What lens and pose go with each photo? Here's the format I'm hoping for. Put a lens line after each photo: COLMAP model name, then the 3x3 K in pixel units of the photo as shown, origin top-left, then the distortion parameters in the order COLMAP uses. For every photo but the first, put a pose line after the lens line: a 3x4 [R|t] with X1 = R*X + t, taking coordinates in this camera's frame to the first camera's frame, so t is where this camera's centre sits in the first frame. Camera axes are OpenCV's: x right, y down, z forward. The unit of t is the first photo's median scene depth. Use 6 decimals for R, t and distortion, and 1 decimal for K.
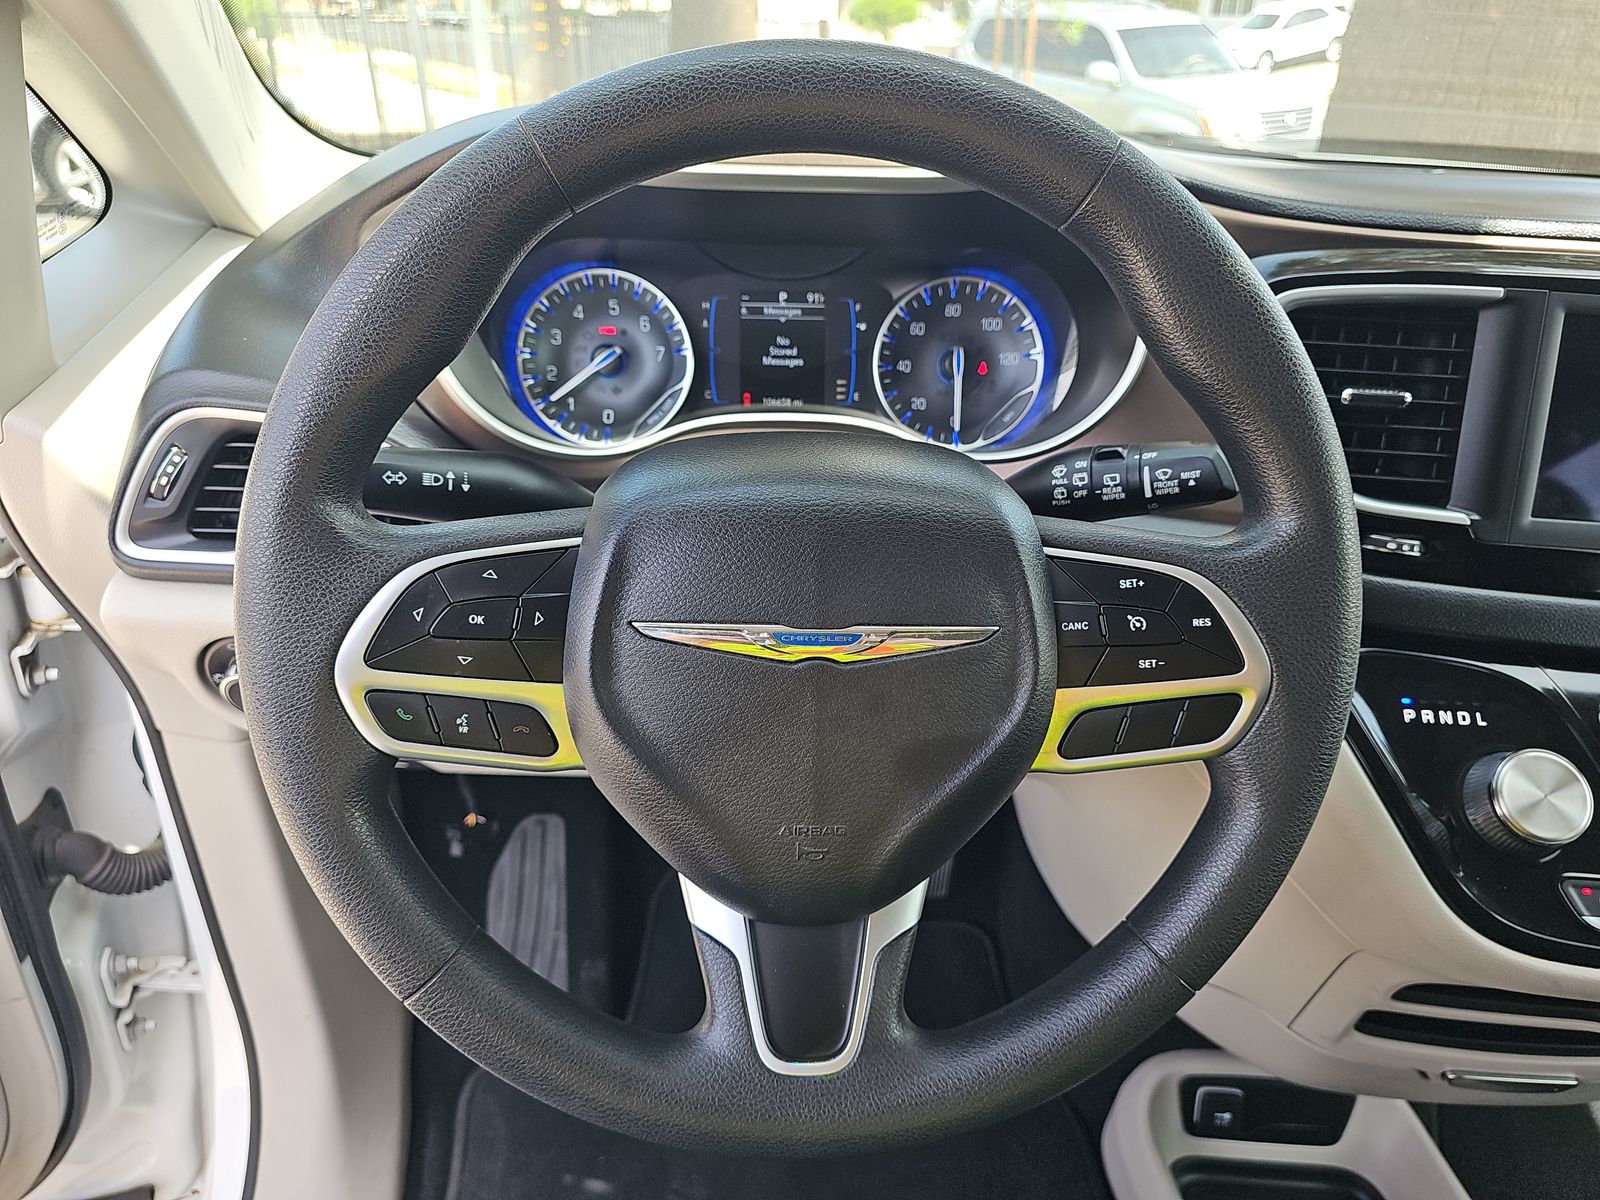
lens RADIAL K [[1083.1, 0, 802.6], [0, 1083.1, 602.6], [0, 0, 1]] dist [0.020029, -0.029921]
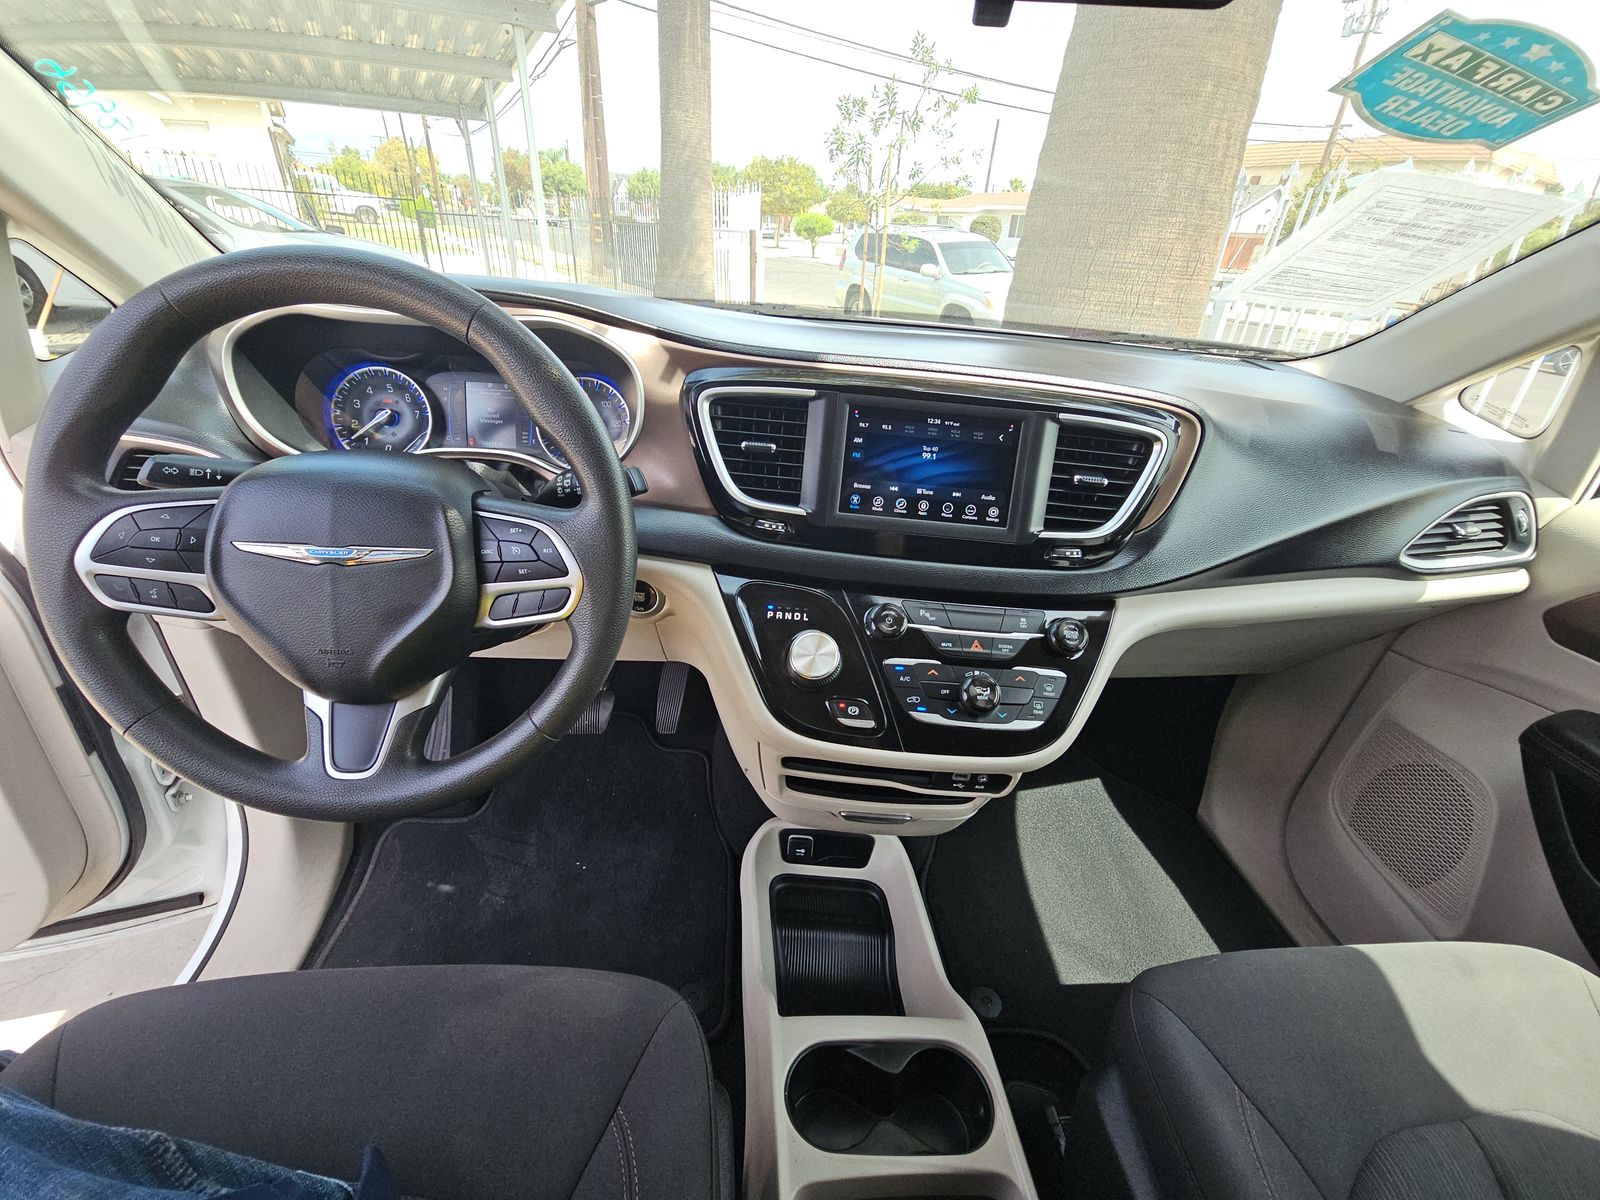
lens RADIAL K [[657.9, 0, 794.1], [0, 657.9, 598.2], [0, 0, 1]] dist [-0.002301, -0.000273]
pose [[0.998935, 0.019279, 0.041930, 0.469567], [-0.020022, 0.999649, 0.017364, 0.046102], [-0.041581, -0.018185, 0.998970, -0.130968]]
